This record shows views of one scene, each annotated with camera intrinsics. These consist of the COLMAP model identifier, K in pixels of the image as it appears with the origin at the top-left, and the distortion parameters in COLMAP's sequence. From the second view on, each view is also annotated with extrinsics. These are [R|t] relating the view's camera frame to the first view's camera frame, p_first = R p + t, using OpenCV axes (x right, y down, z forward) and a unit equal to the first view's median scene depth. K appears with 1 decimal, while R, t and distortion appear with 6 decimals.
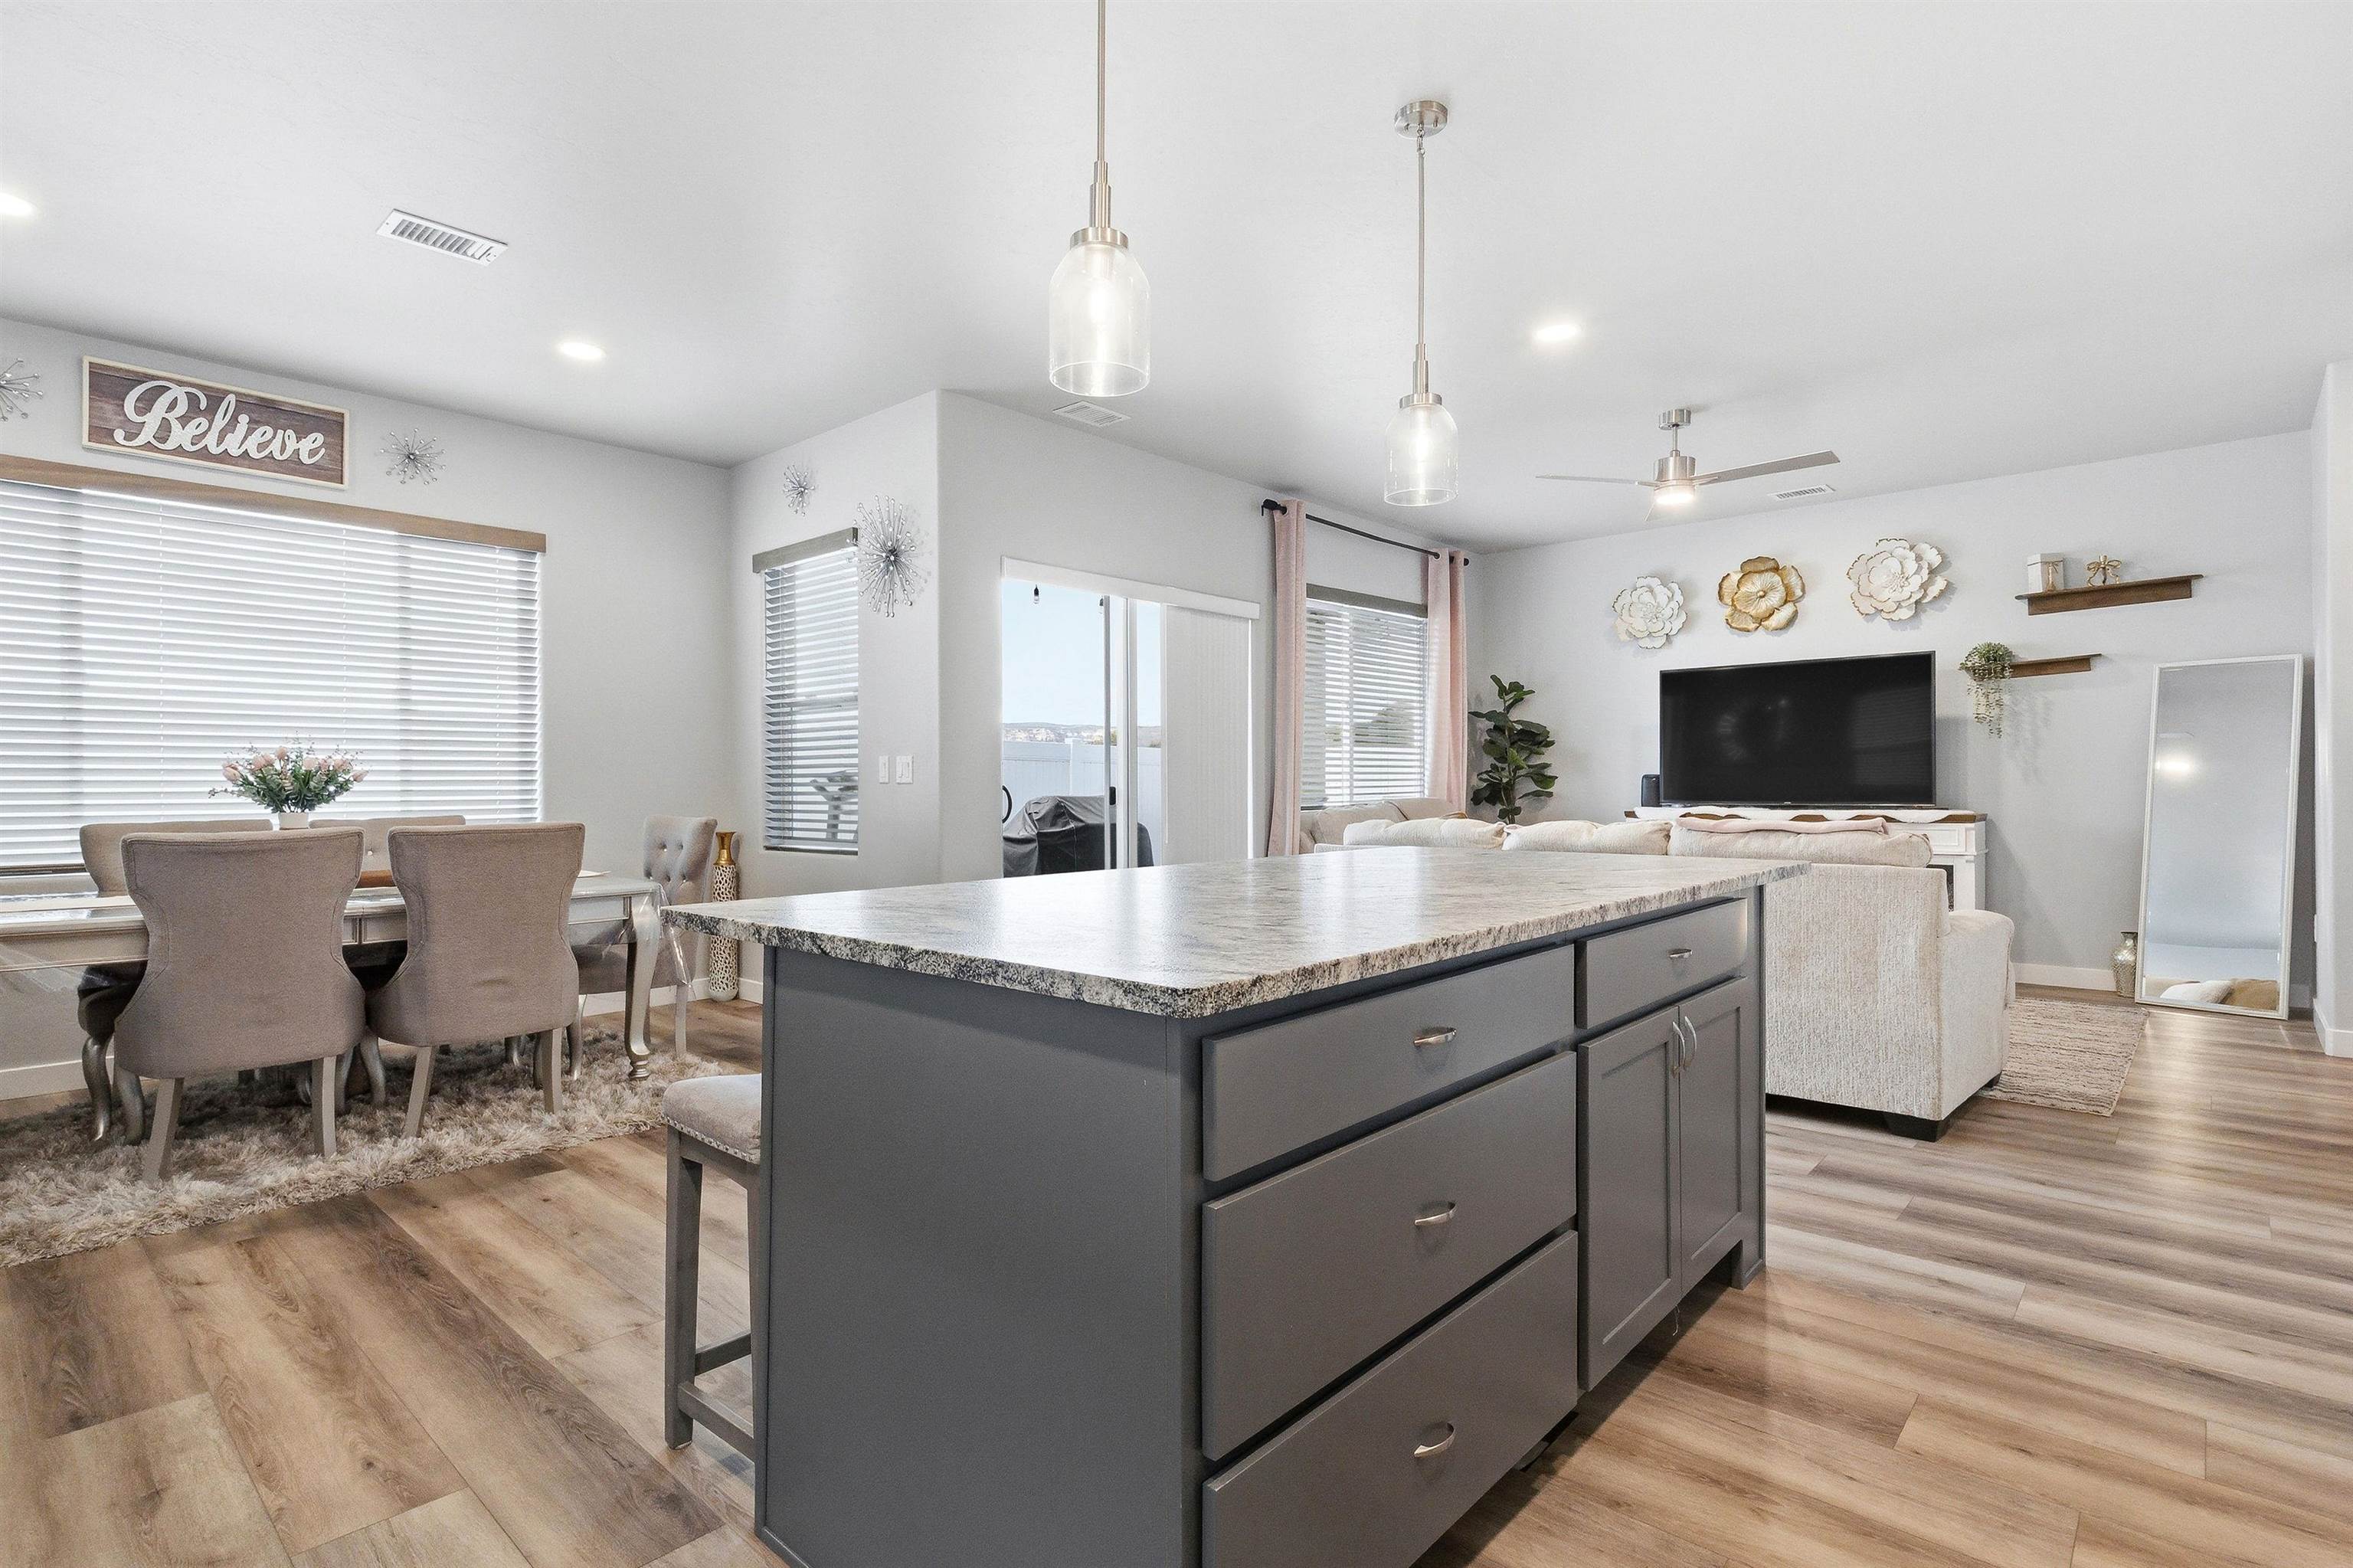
lens RADIAL K [[1135.9, 0, 1167.0], [0, 1135.9, 783.9], [0, 0, 1]] dist [-0.003029, -0.001653]
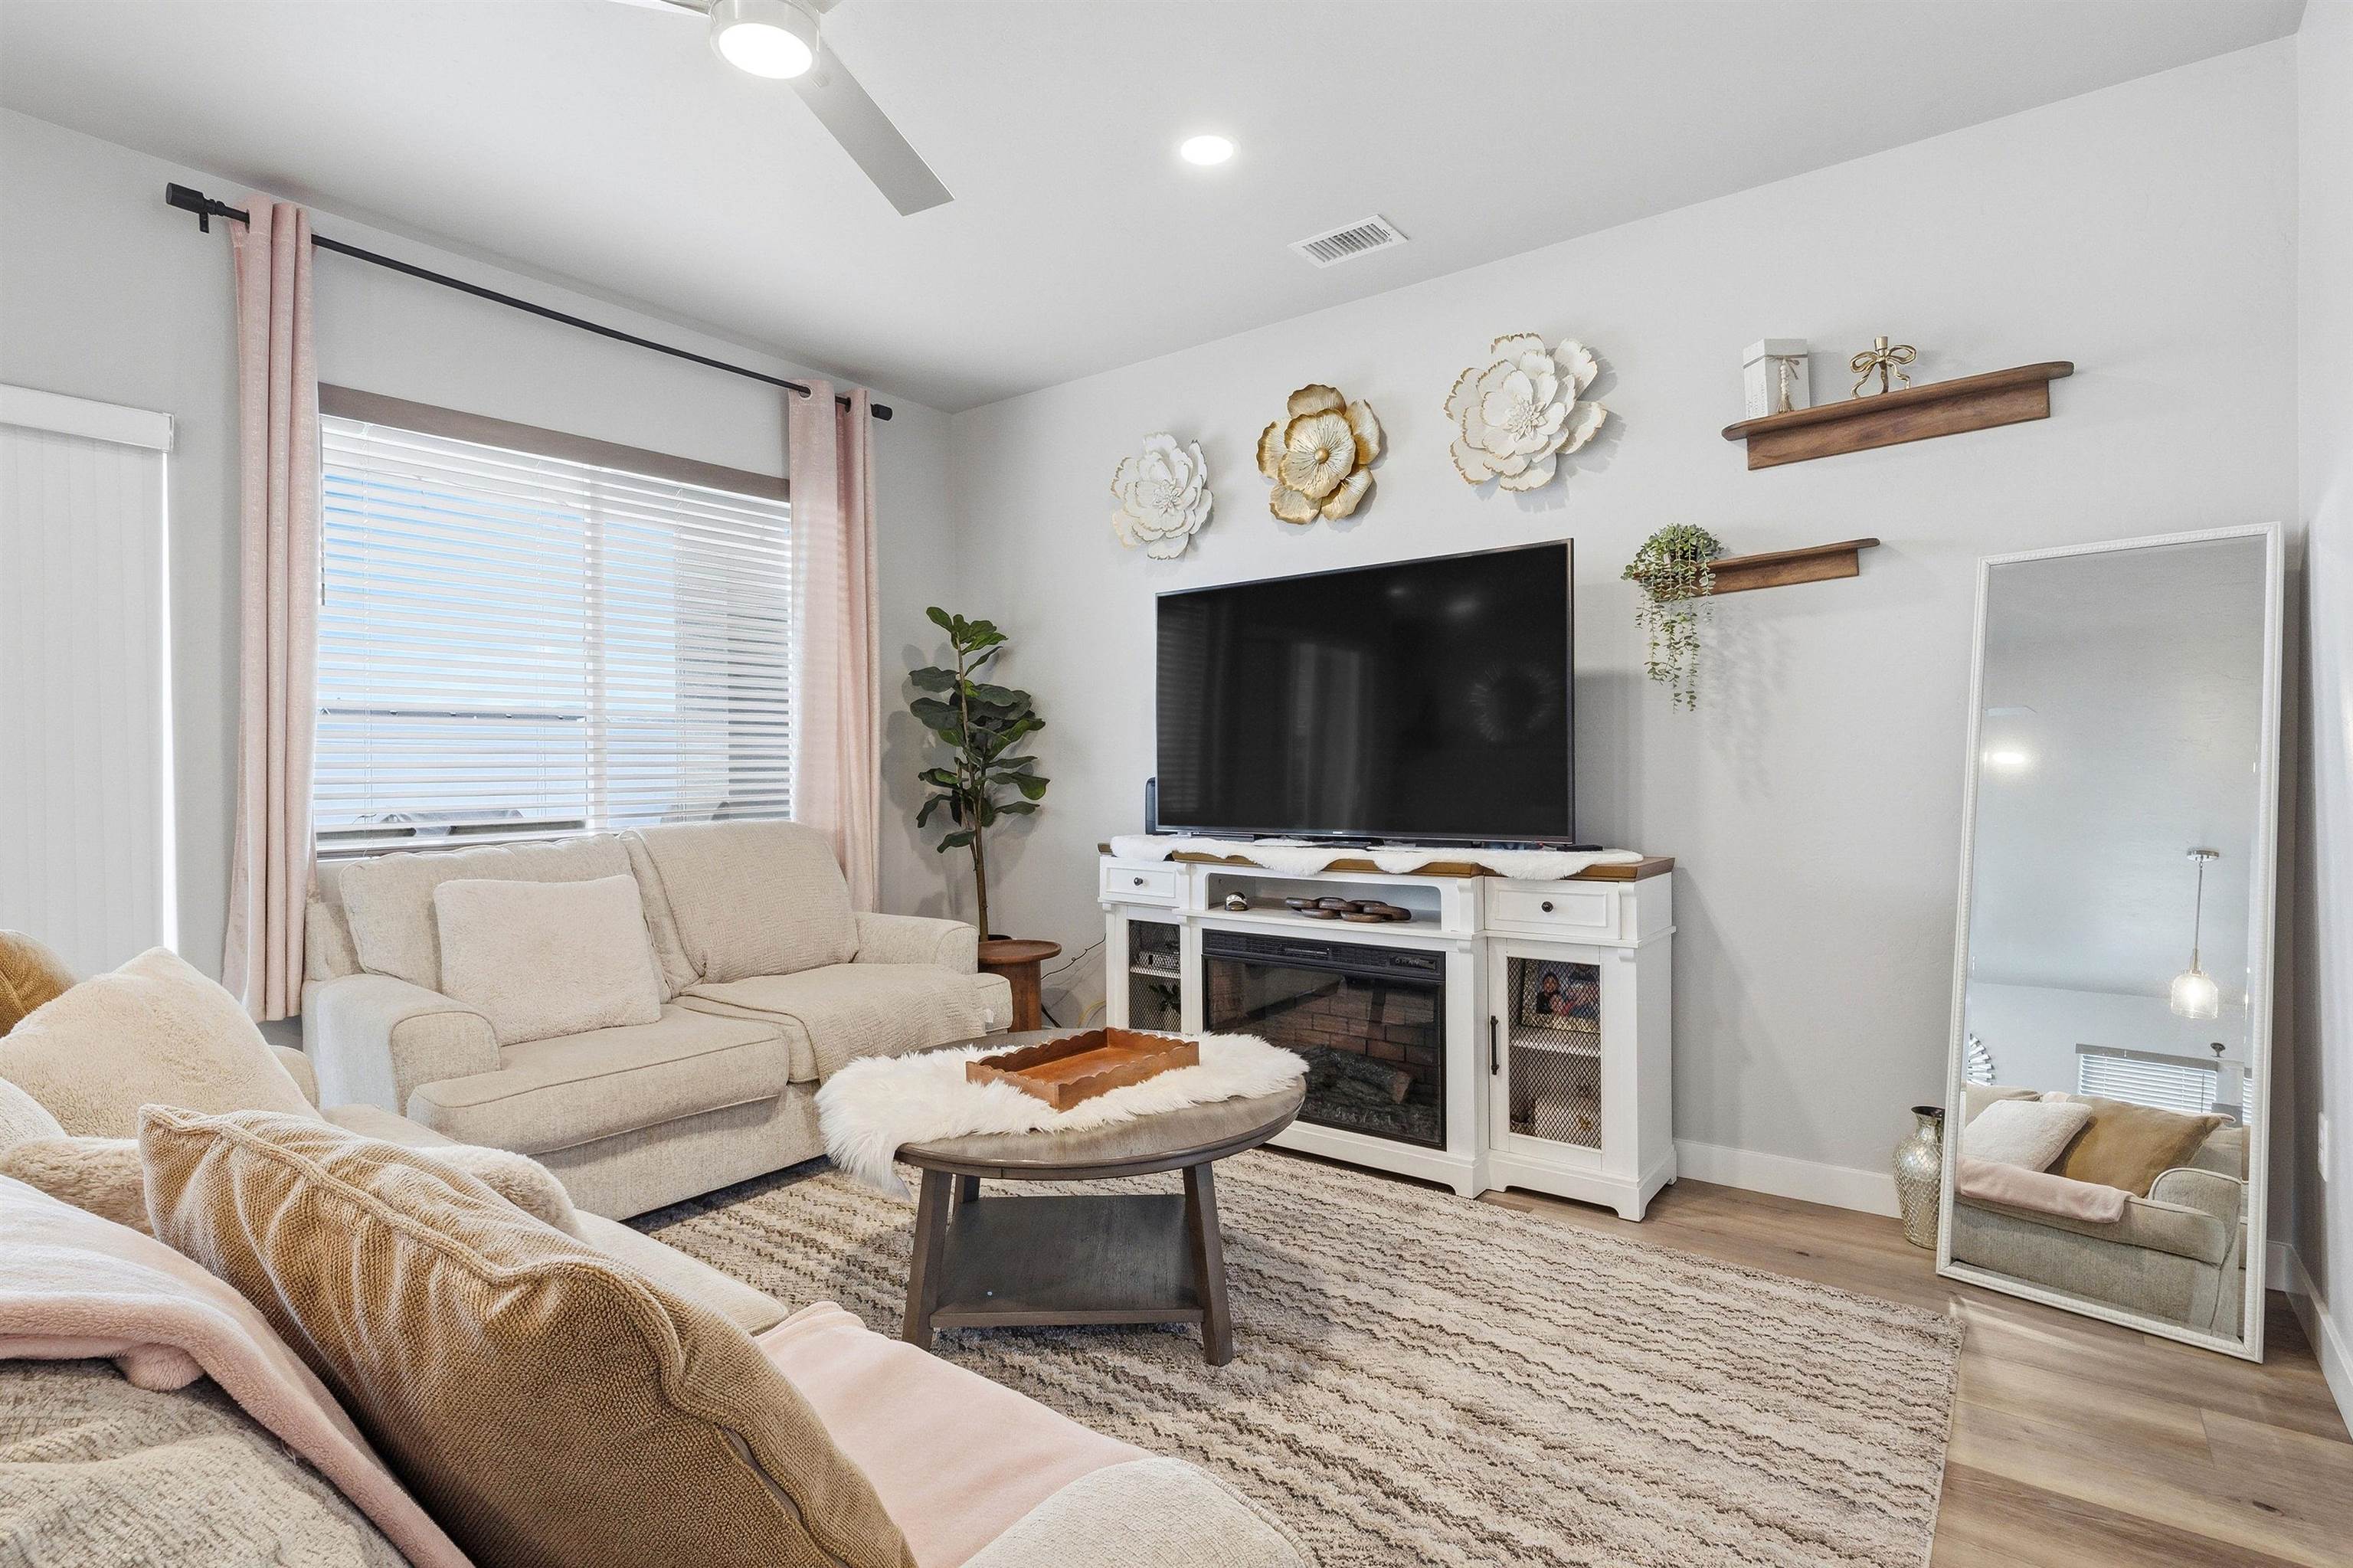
lens RADIAL K [[1119.4, 0, 1164.2], [0, 1119.4, 776.5], [0, 0, 1]] dist [-0.001549, -0.001427]
pose [[0.996333, -0.000253, 0.085562, 0.468855], [-0.000097, 0.999992, 0.004080, -0.013380], [-0.085562, -0.004074, 0.996324, 0.535456]]
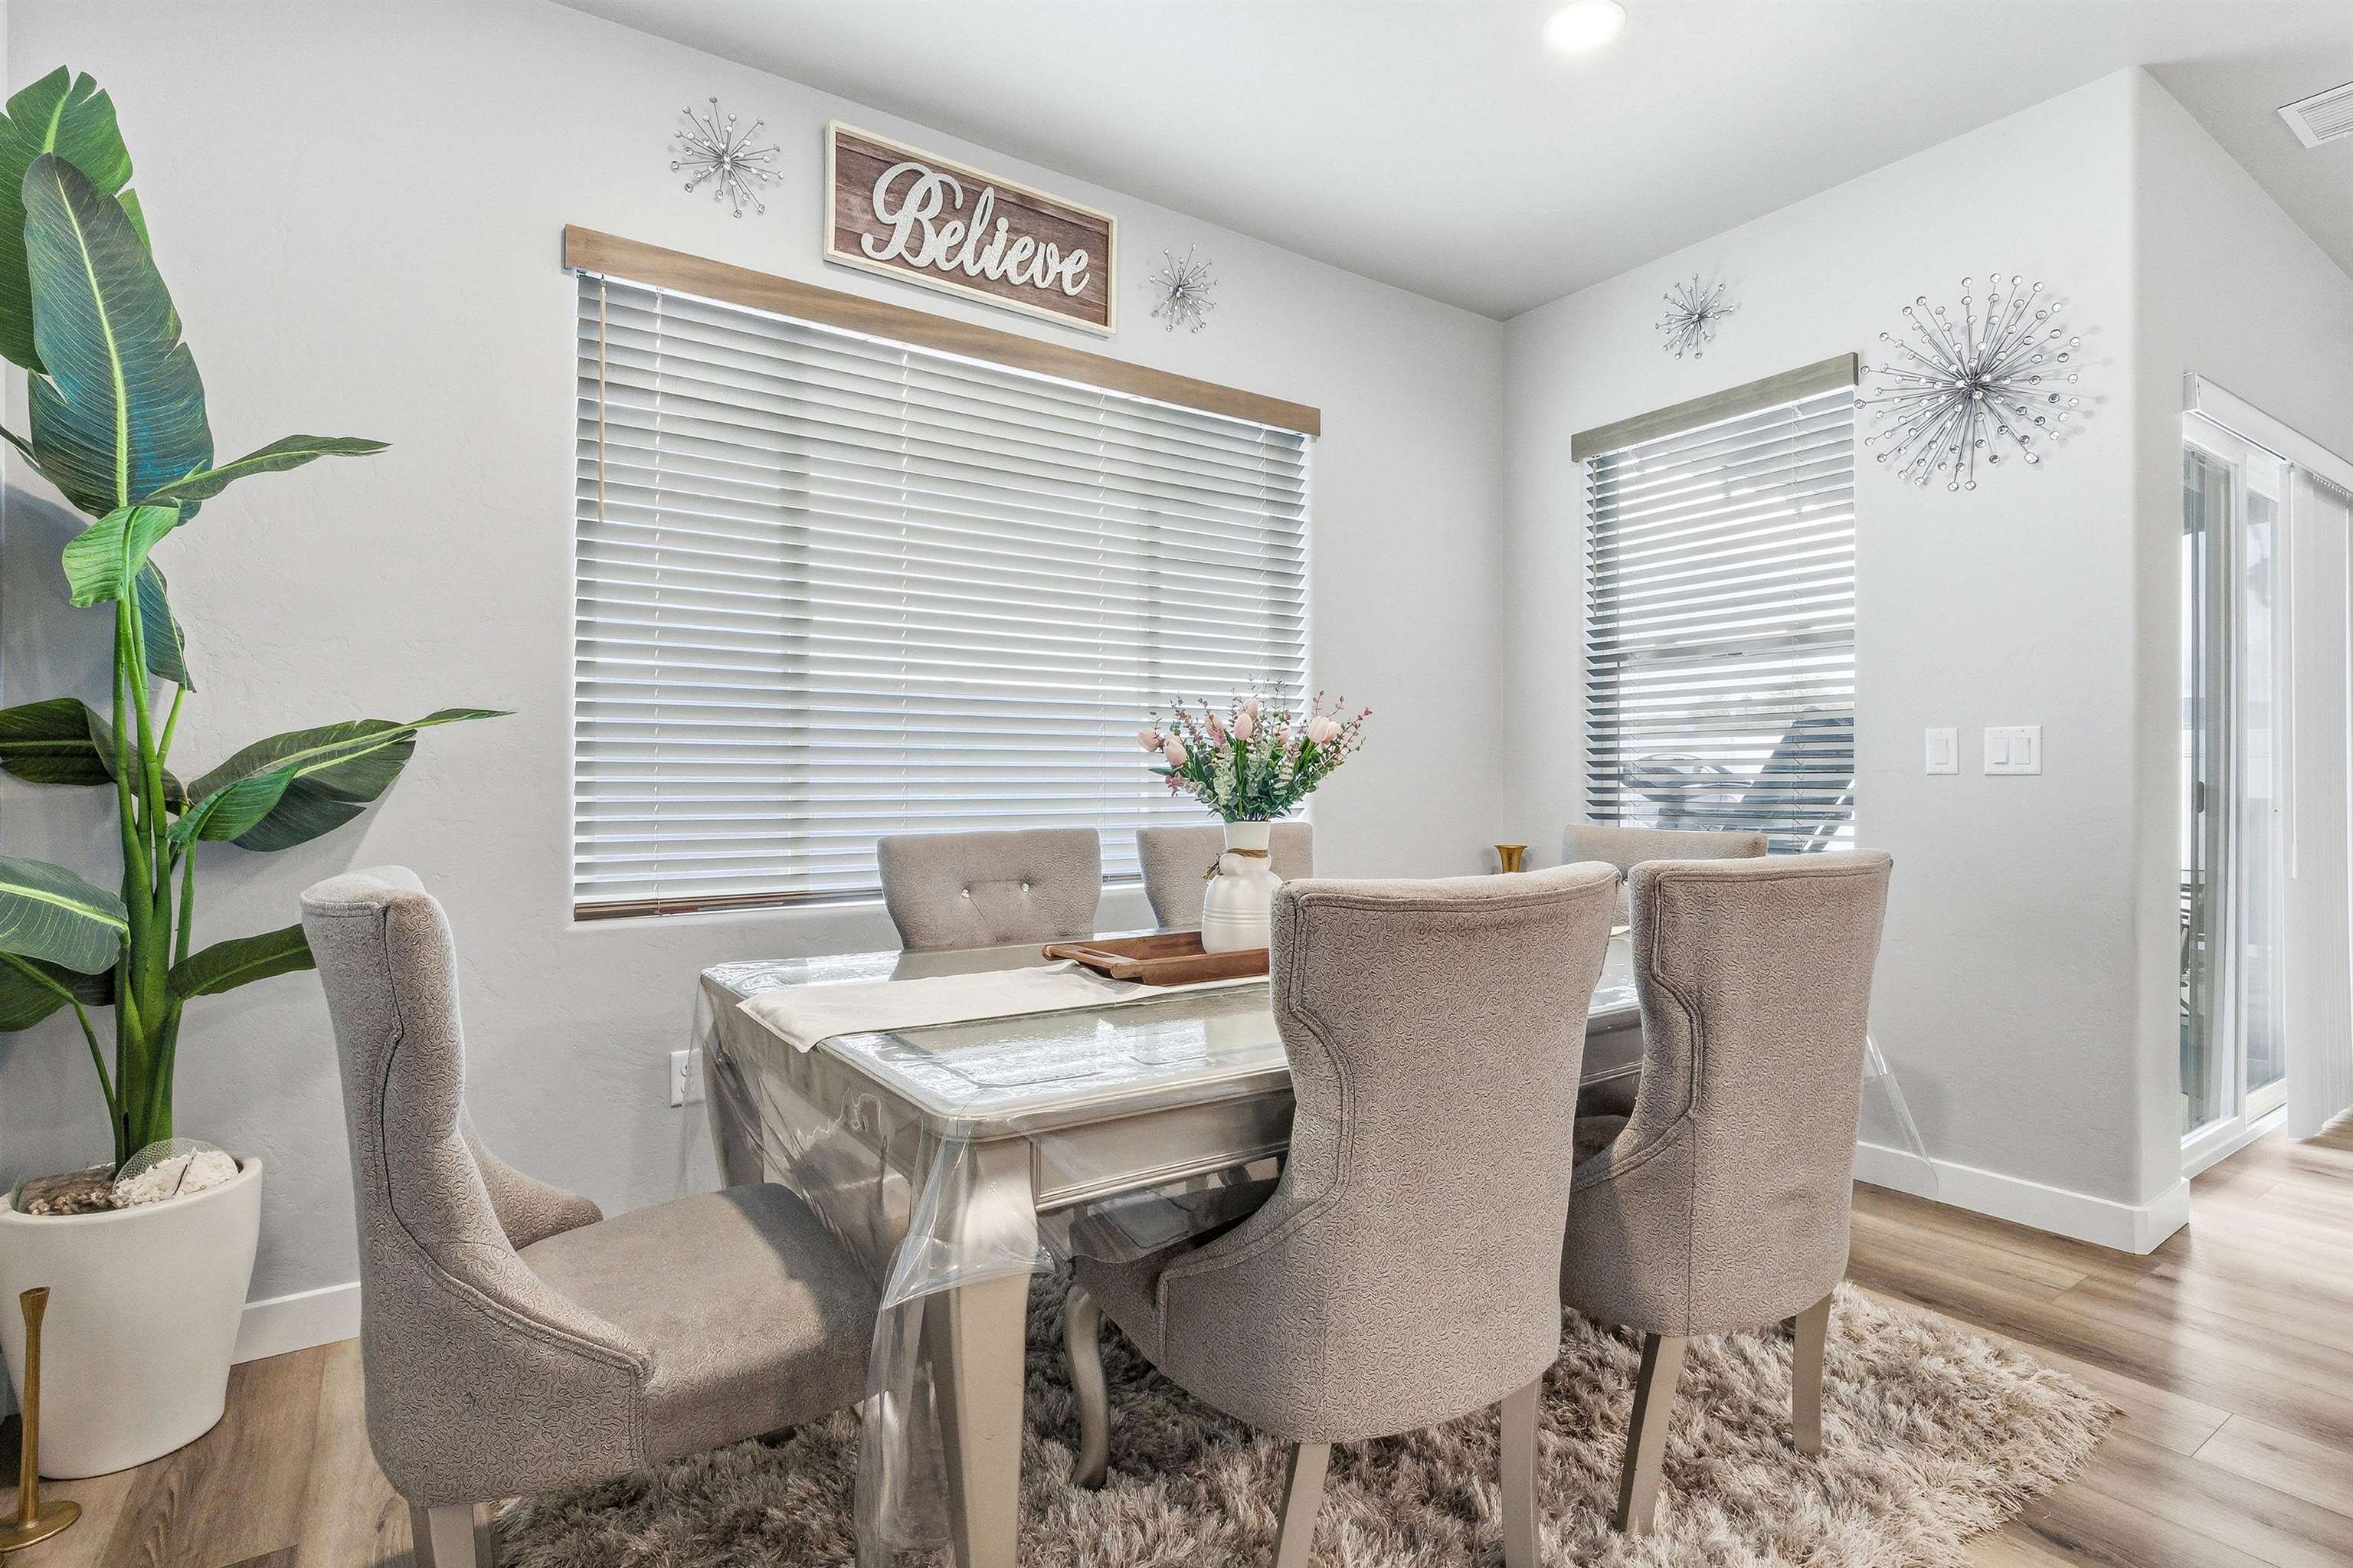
lens RADIAL K [[1119.4, 0, 1164.2], [0, 1119.4, 776.5], [0, 0, 1]] dist [-0.001549, -0.001427]
pose [[0.970275, 0.005109, -0.241950, -0.408784], [-0.006303, 0.999971, -0.004159, 0.004552], [0.241922, 0.005560, 0.970280, 0.278607]]
